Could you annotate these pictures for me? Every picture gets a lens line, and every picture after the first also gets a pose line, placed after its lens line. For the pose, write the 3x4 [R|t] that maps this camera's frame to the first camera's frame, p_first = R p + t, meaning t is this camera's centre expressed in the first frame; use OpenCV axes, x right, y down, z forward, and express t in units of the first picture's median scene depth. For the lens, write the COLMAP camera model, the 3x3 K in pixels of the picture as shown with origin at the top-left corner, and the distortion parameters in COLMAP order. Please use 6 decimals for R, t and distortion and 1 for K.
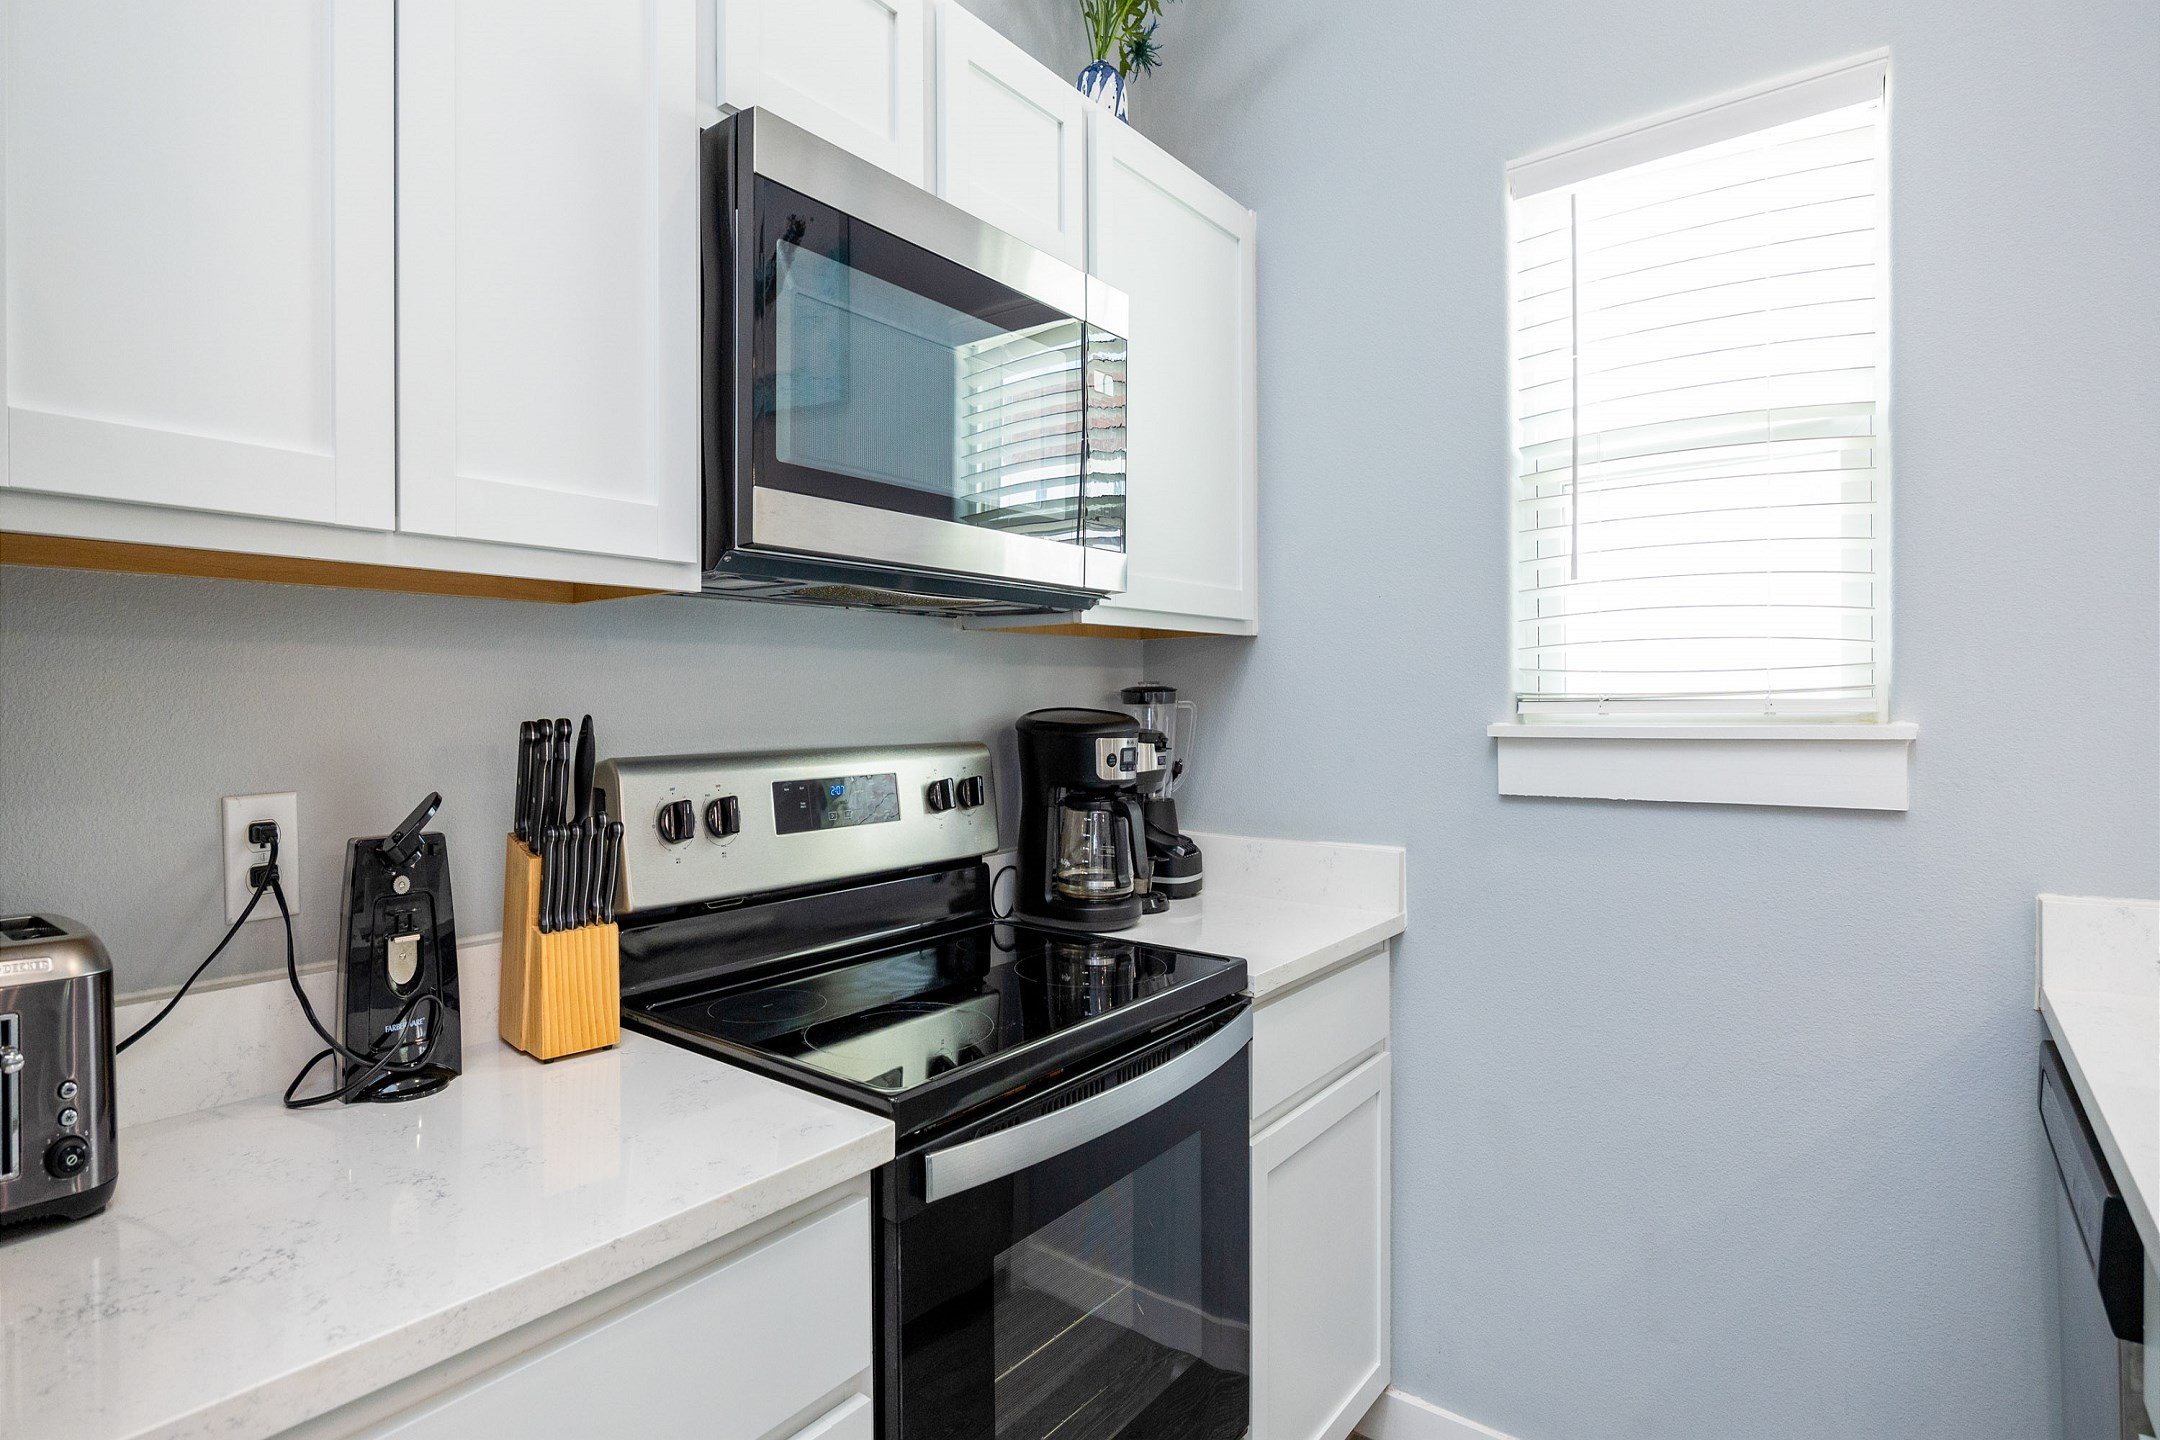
lens RADIAL K [[1061.9, 0, 1072.1], [0, 1061.9, 699.1], [0, 0, 1]] dist [-0.017926, 0.000008]
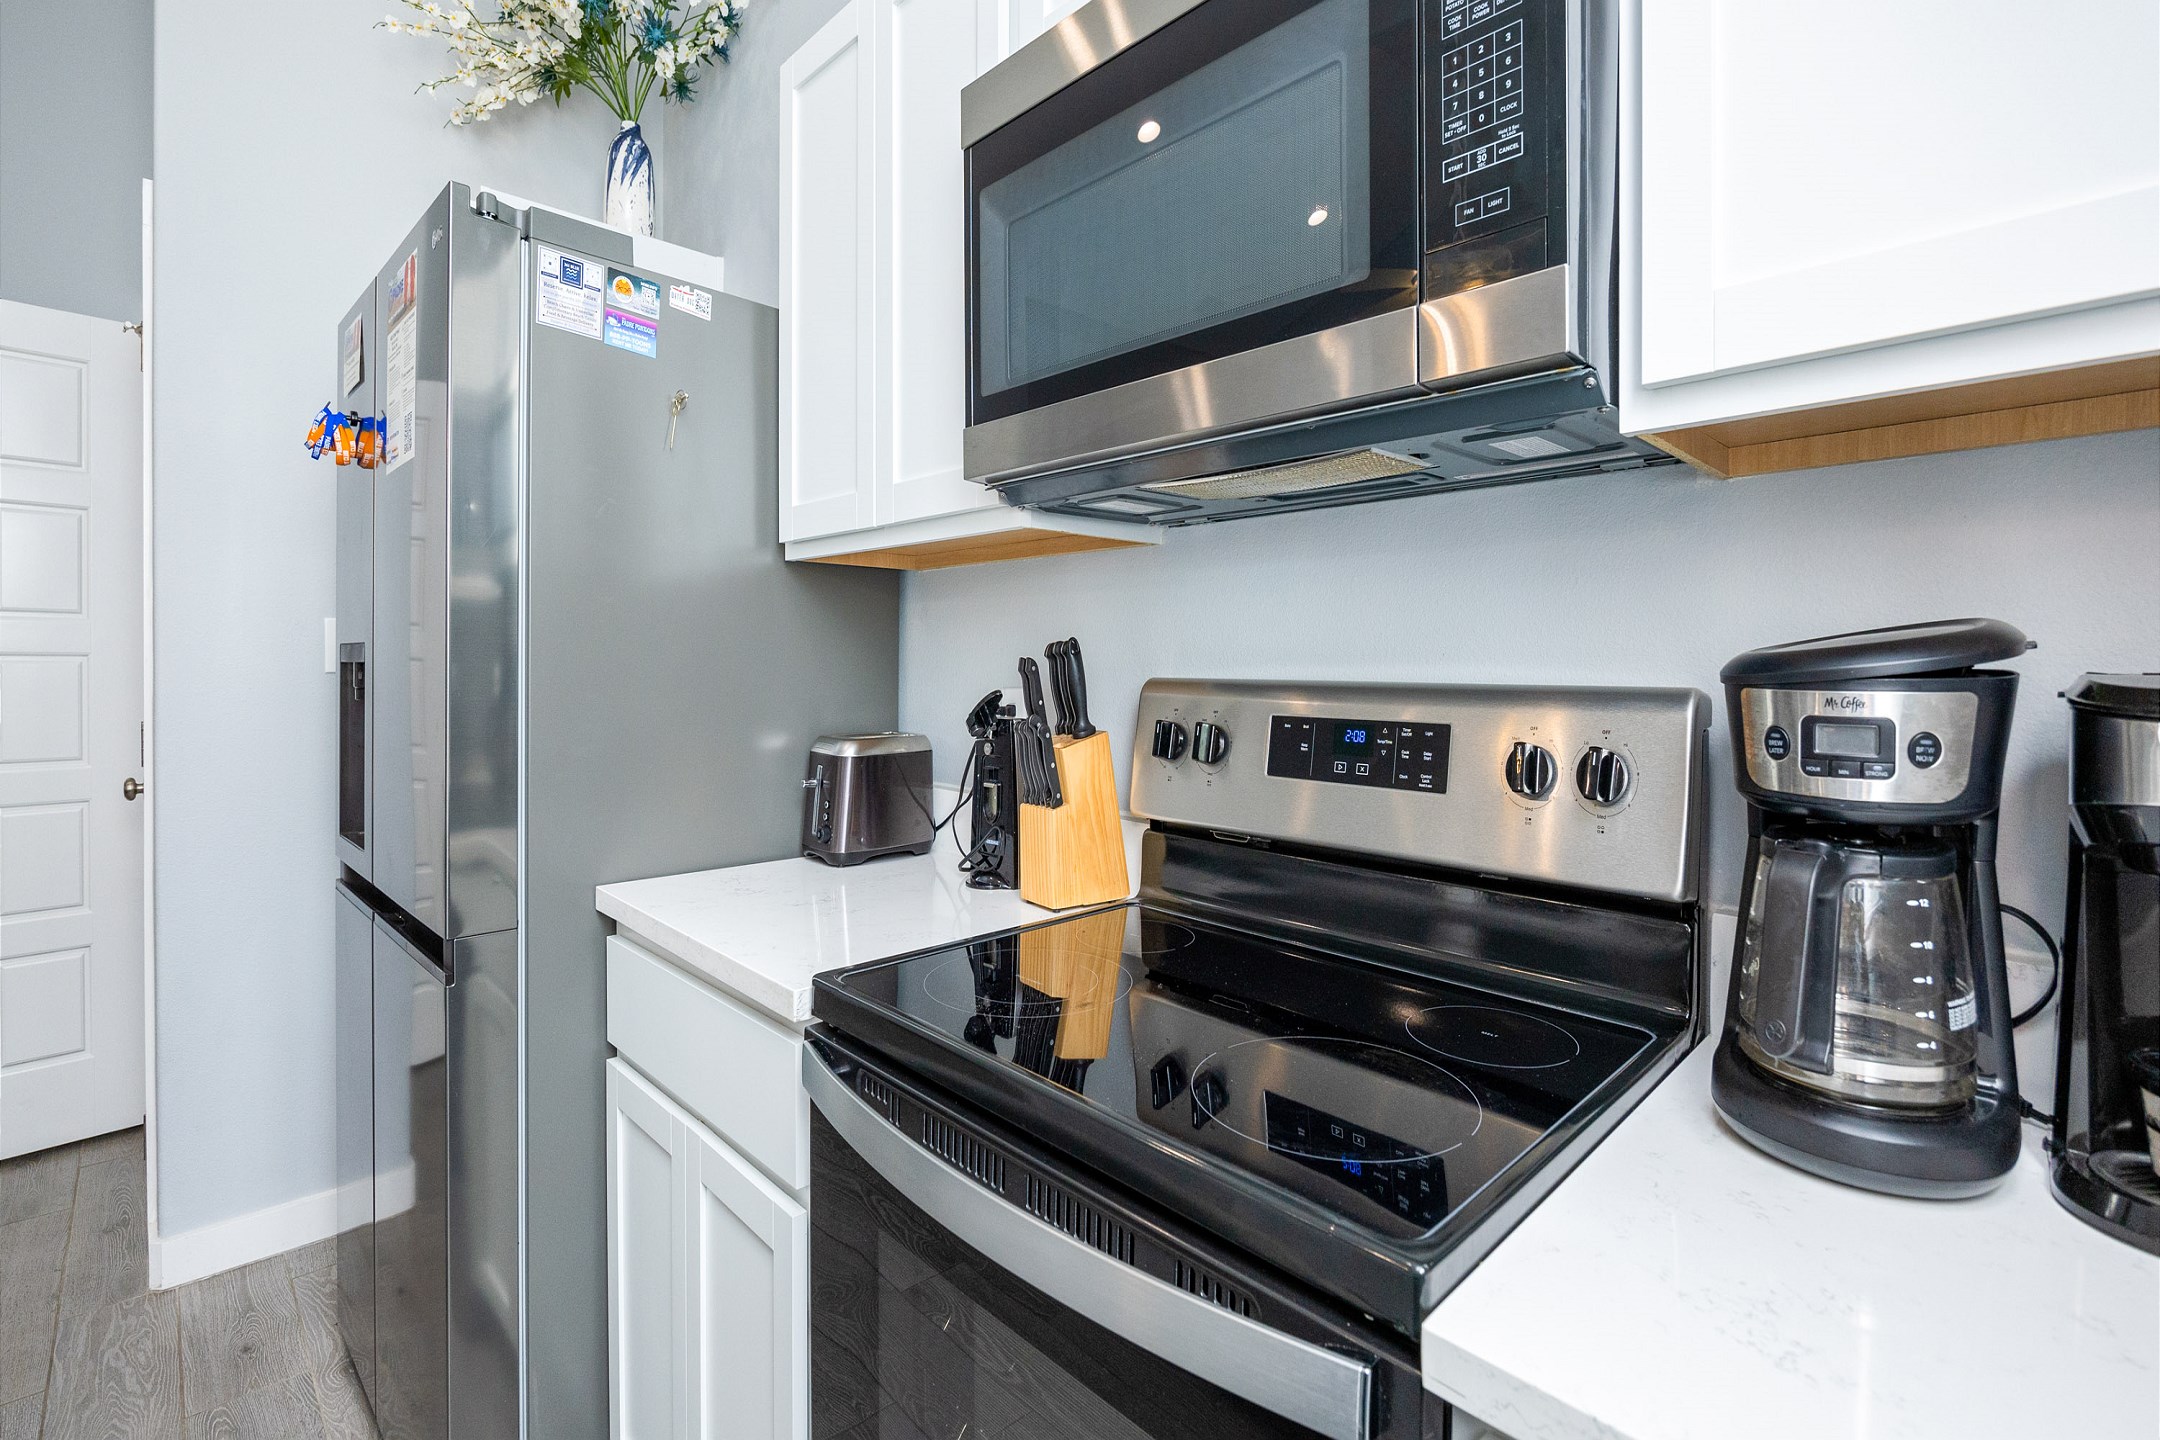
lens RADIAL K [[1061.9, 0, 1072.1], [0, 1061.9, 699.1], [0, 0, 1]] dist [-0.017926, 0.000008]
pose [[-0.182702, 0.039607, -0.982370, 0.659806], [0.003494, 0.999208, 0.039636, 0.033648], [0.983162, 0.003809, -0.182696, 1.100898]]
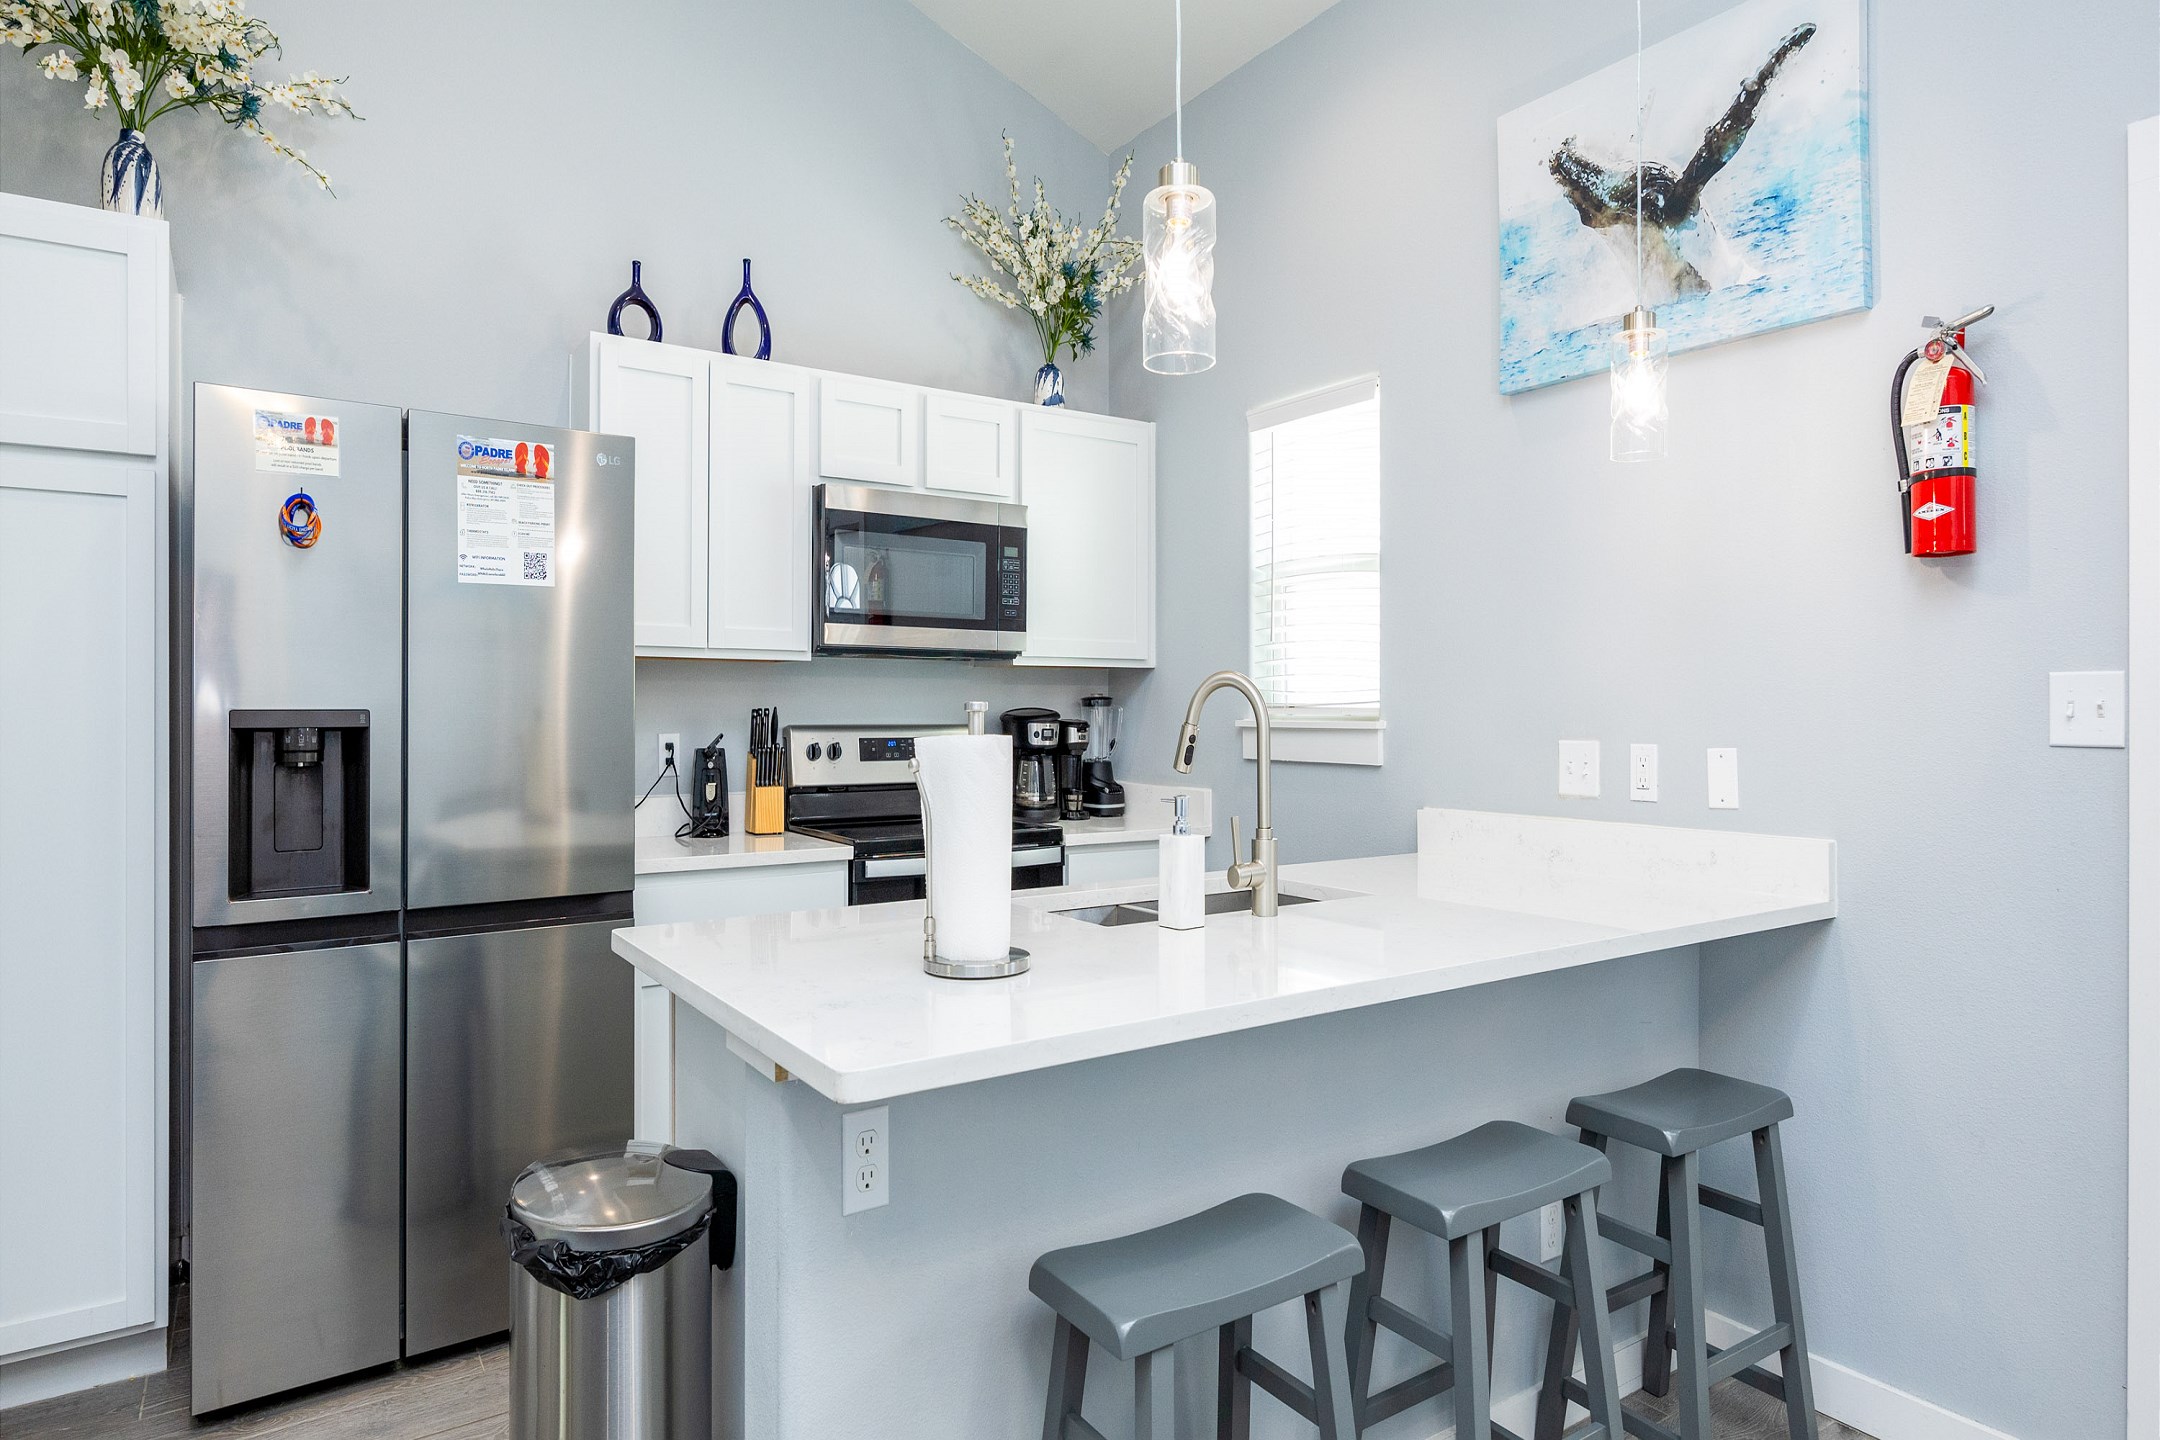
lens RADIAL K [[1194.5, 0, 1084.0], [0, 1194.5, 700.8], [0, 0, 1]] dist [-0.001519, 0.000106]
pose [[0.952390, 0.010901, -0.304688, 1.067627], [-0.010733, 0.999940, 0.002227, -0.014892], [0.304694, 0.001150, 0.952450, -1.445585]]
